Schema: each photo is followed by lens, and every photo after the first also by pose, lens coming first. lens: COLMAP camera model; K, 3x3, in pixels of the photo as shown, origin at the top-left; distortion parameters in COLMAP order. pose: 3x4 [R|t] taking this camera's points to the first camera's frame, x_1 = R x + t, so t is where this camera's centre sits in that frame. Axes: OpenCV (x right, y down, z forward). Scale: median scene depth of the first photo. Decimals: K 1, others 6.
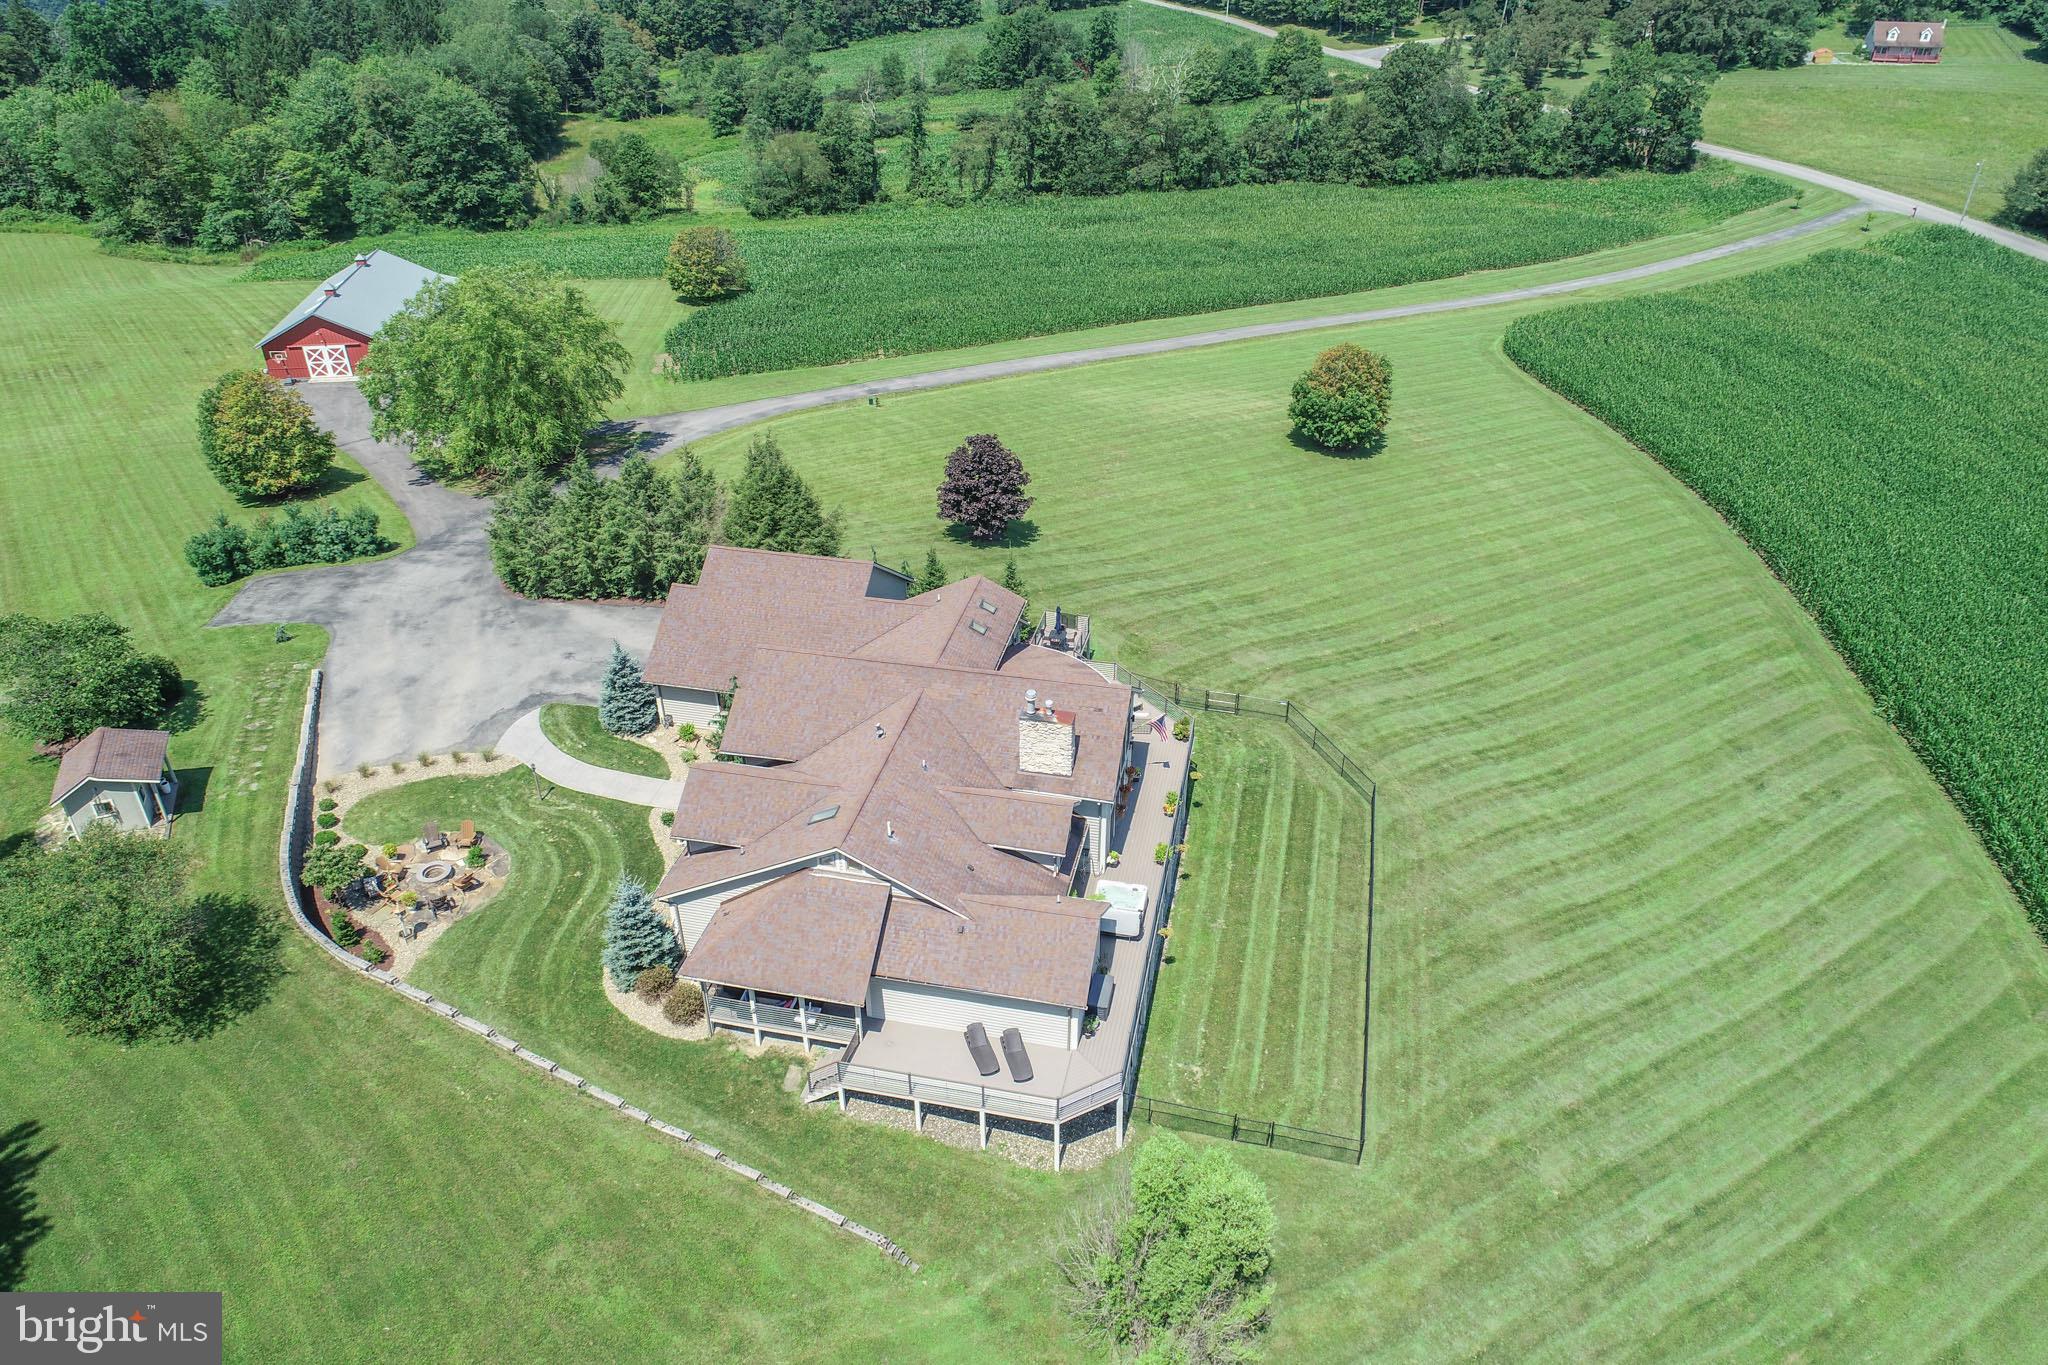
lens RADIAL K [[1368.3, 0, 1022.9], [0, 1368.3, 688.6], [0, 0, 1]] dist [-0.001841, 0.001313]
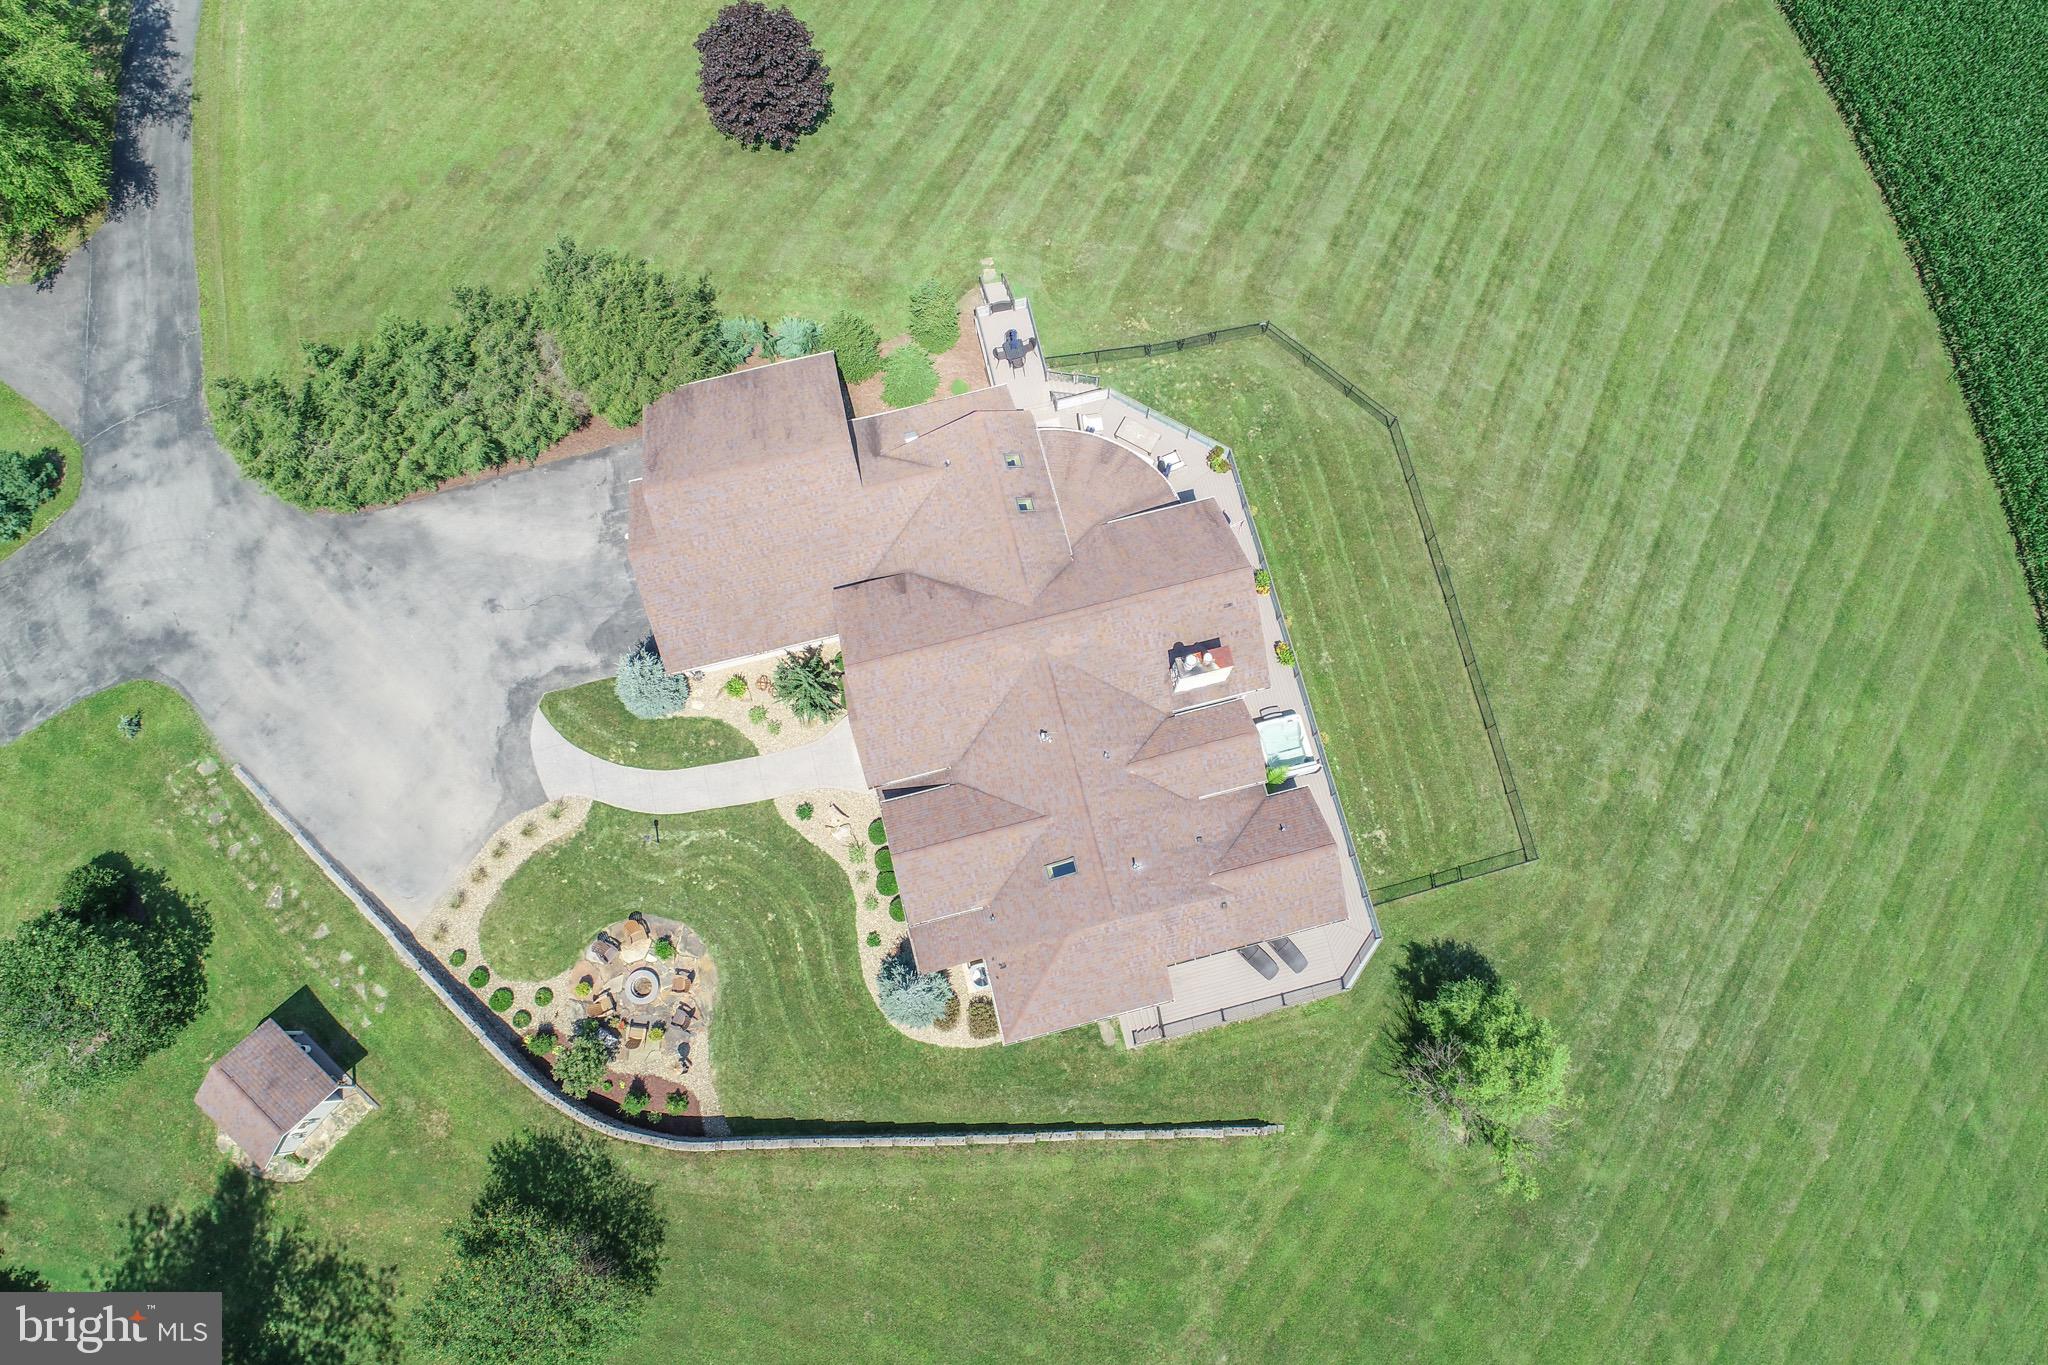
lens RADIAL K [[1368.3, 0, 1022.9], [0, 1368.3, 688.6], [0, 0, 1]] dist [-0.001841, 0.001313]
pose [[0.893798, -0.436697, 0.102082, -0.158953], [0.242487, 0.662070, 0.709129, -0.532916], [-0.377259, -0.609065, 0.697650, 0.280339]]
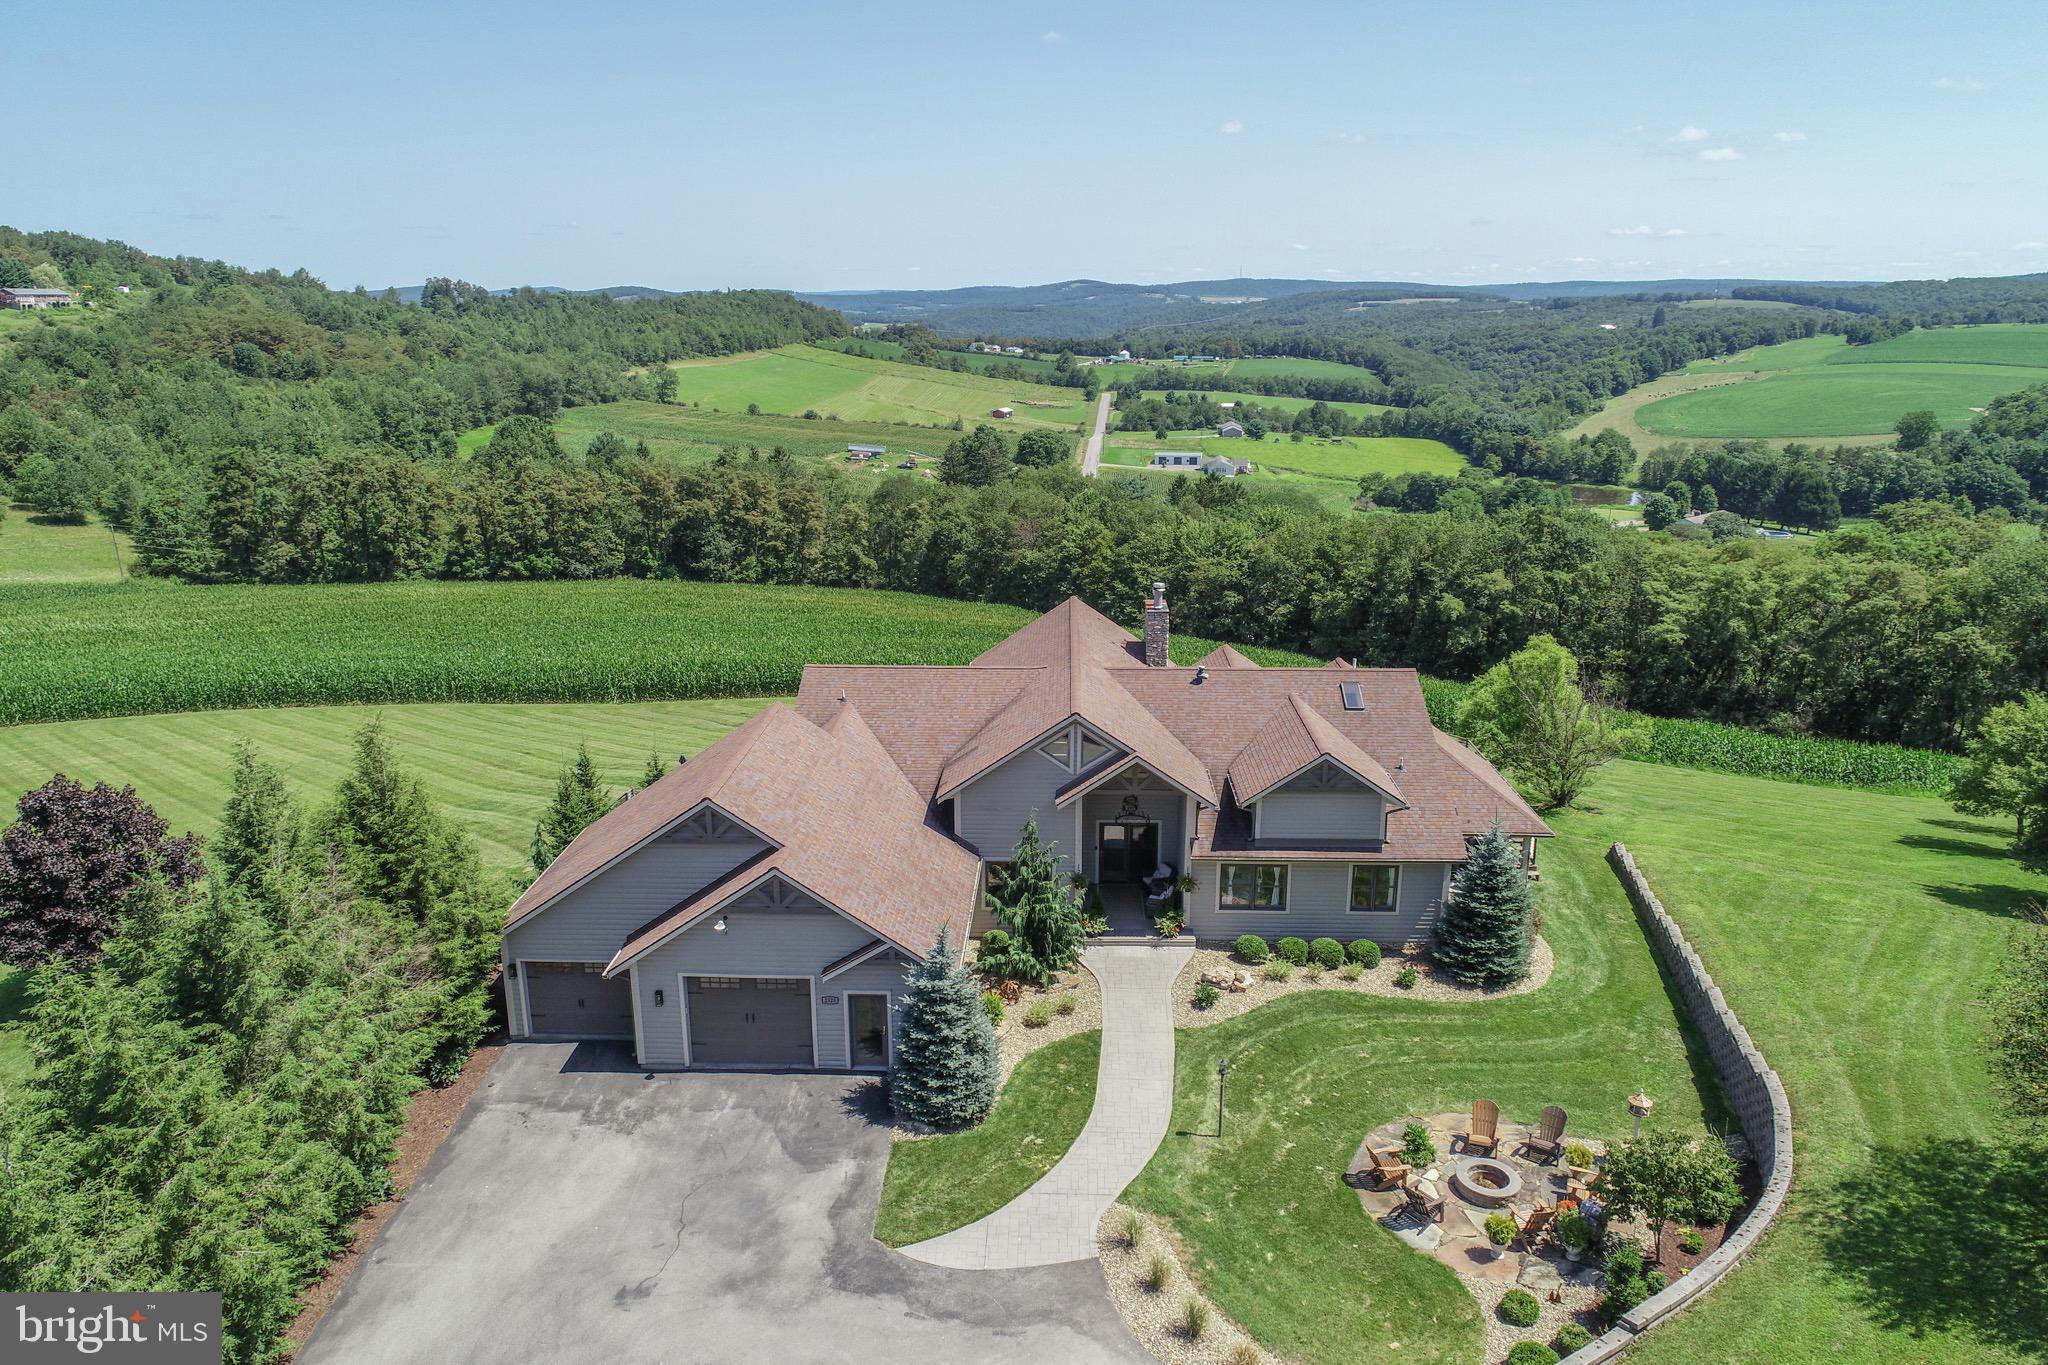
lens RADIAL K [[1368.3, 0, 1022.9], [0, 1368.3, 688.6], [0, 0, 1]] dist [-0.001841, 0.001313]
pose [[-0.187013, -0.258855, 0.947639, -0.703938], [0.528049, 0.786952, 0.319171, -0.231545], [-0.828366, 0.560090, -0.010482, 0.868912]]
